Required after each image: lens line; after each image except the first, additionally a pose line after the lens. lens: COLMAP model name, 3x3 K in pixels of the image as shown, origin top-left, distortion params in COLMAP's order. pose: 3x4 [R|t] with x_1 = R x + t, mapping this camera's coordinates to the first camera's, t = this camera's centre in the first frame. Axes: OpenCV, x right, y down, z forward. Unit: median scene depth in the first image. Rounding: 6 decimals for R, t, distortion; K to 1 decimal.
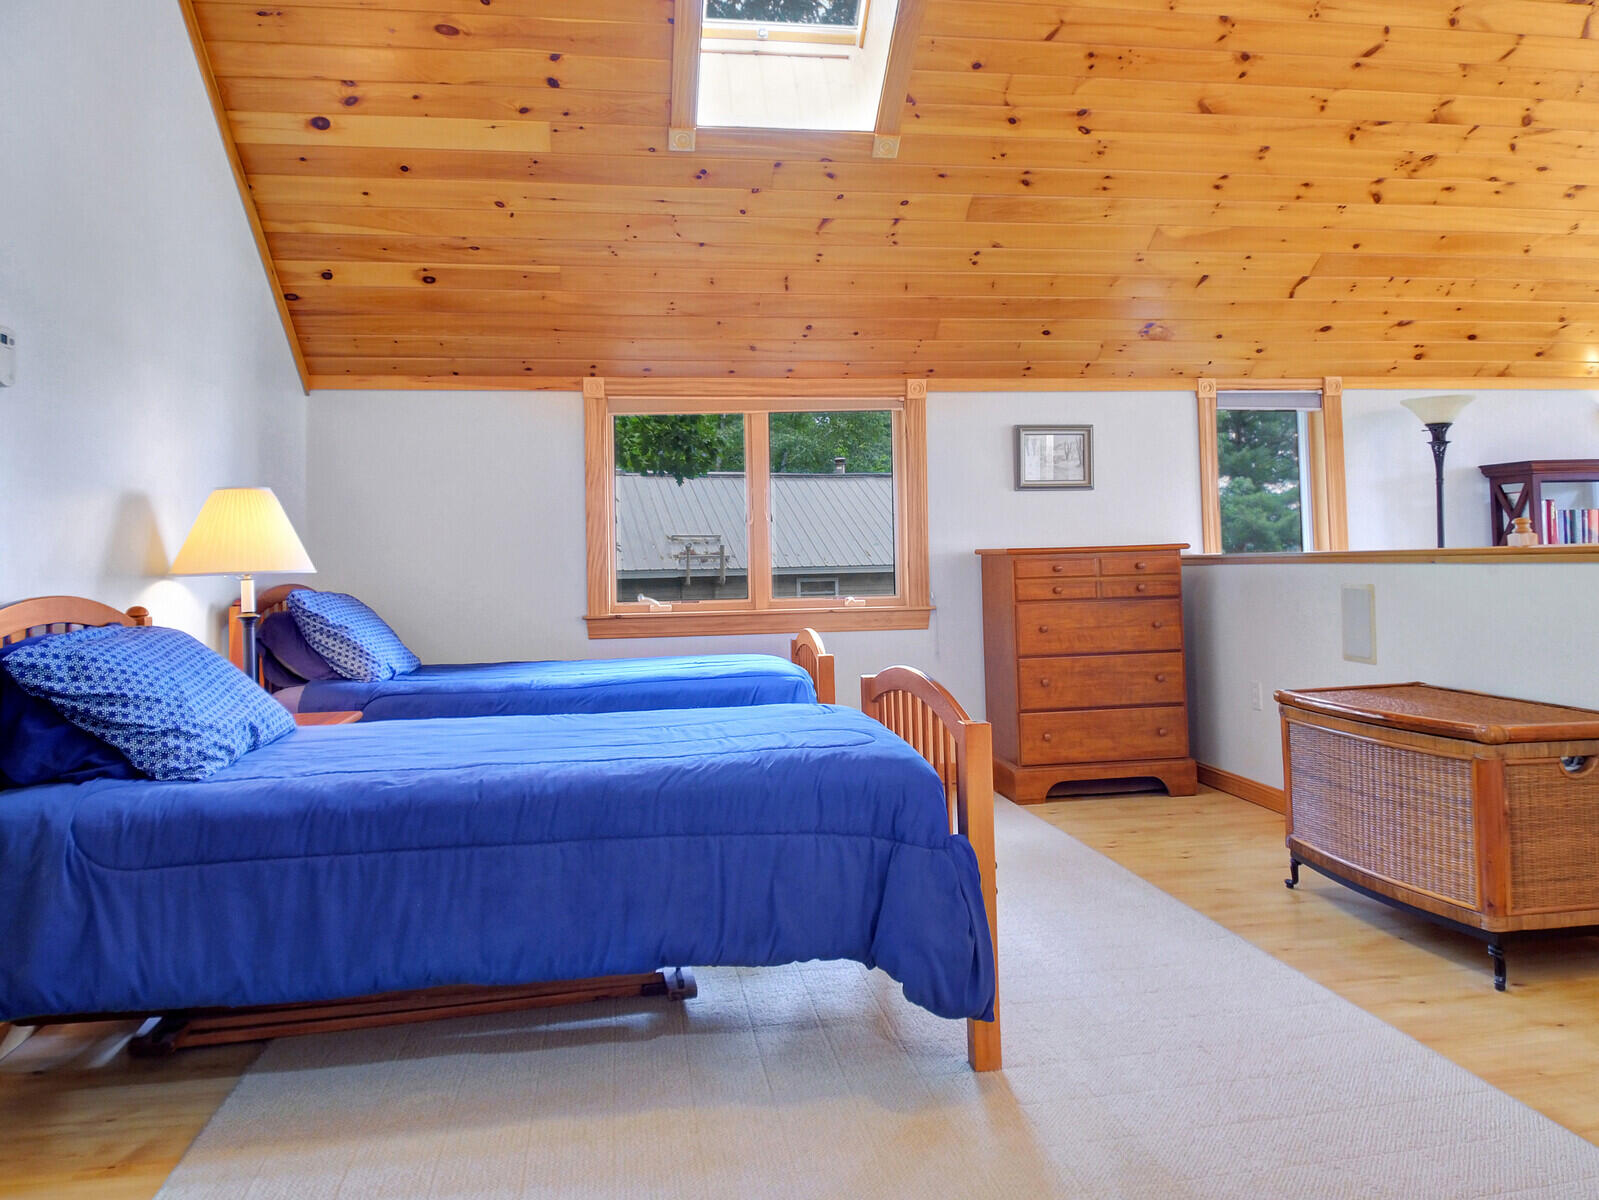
lens RADIAL K [[1158.1, 0, 801.4], [0, 1158.1, 522.7], [0, 0, 1]] dist [-0.003635, -0.002112]
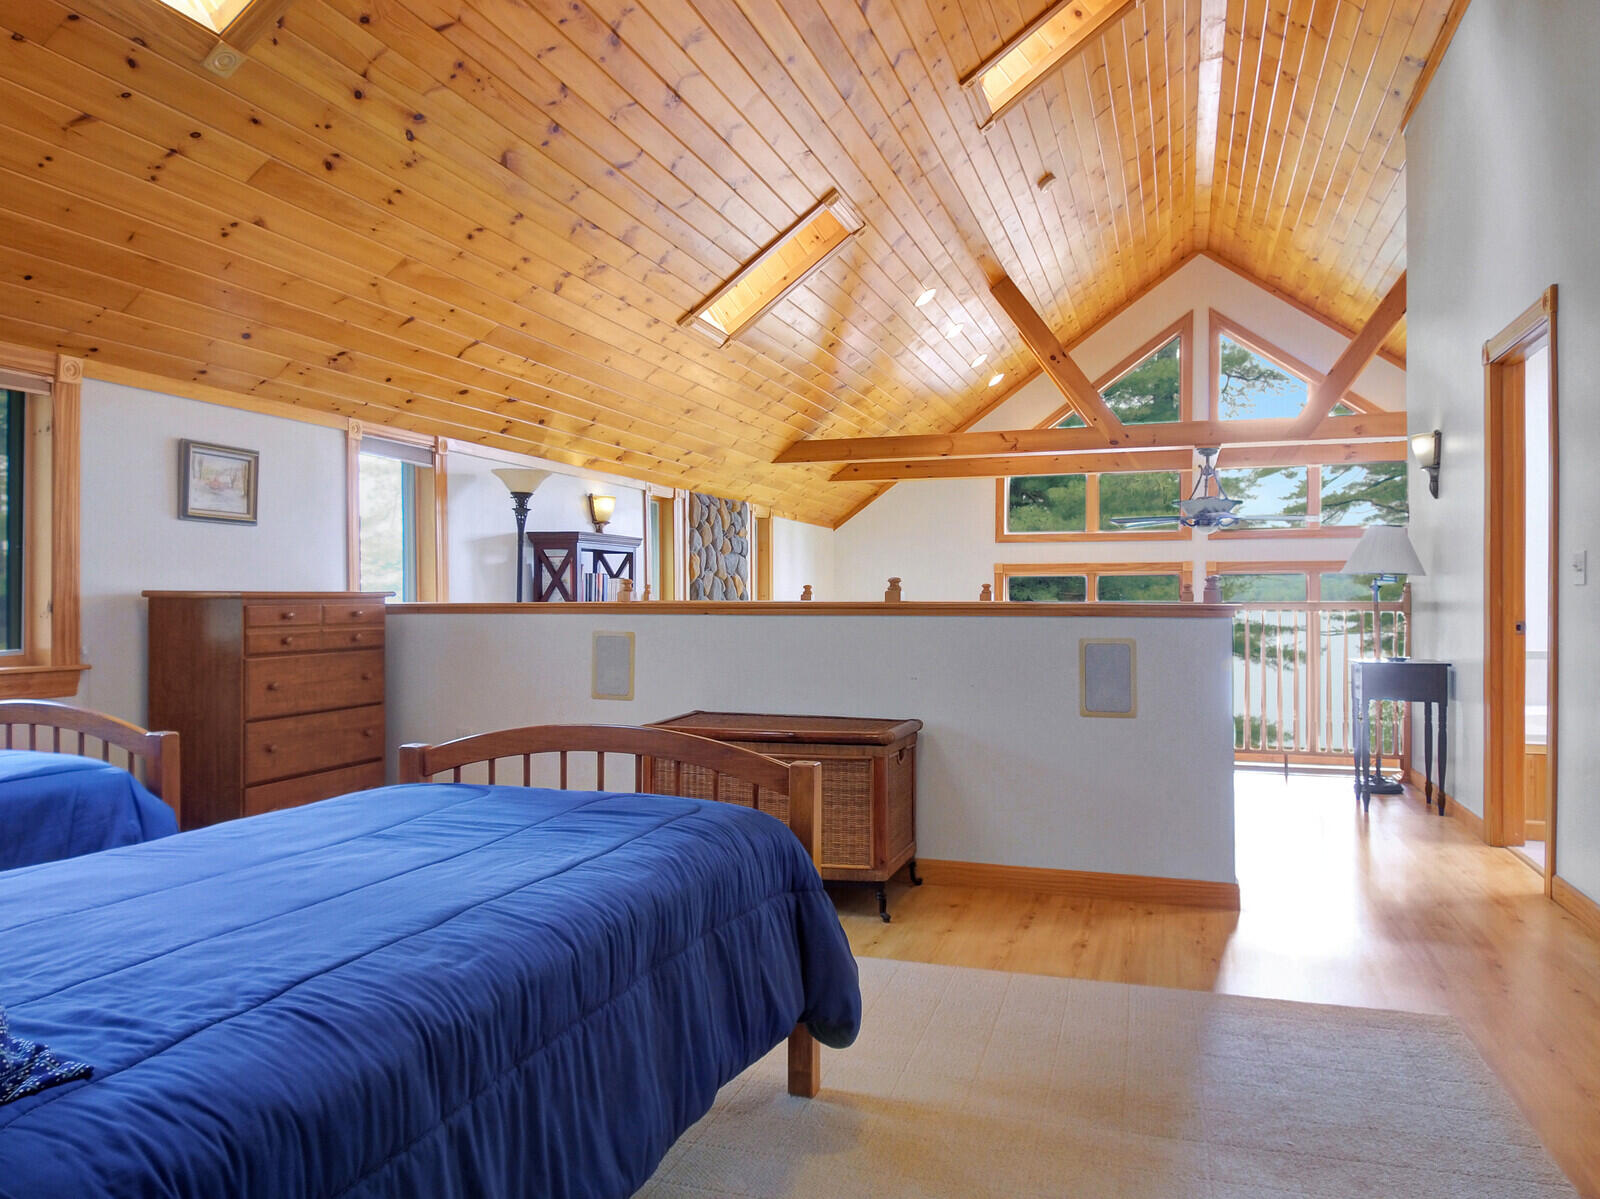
lens RADIAL K [[1164.6, 0, 800.0], [0, 1164.6, 599.5], [0, 0, 1]] dist [0.104444, -0.102231]
pose [[0.456727, 0.024410, 0.889272, -0.388855], [-0.041768, 0.999109, -0.005973, 0.016450], [-0.888626, -0.034415, 0.457340, 0.254177]]
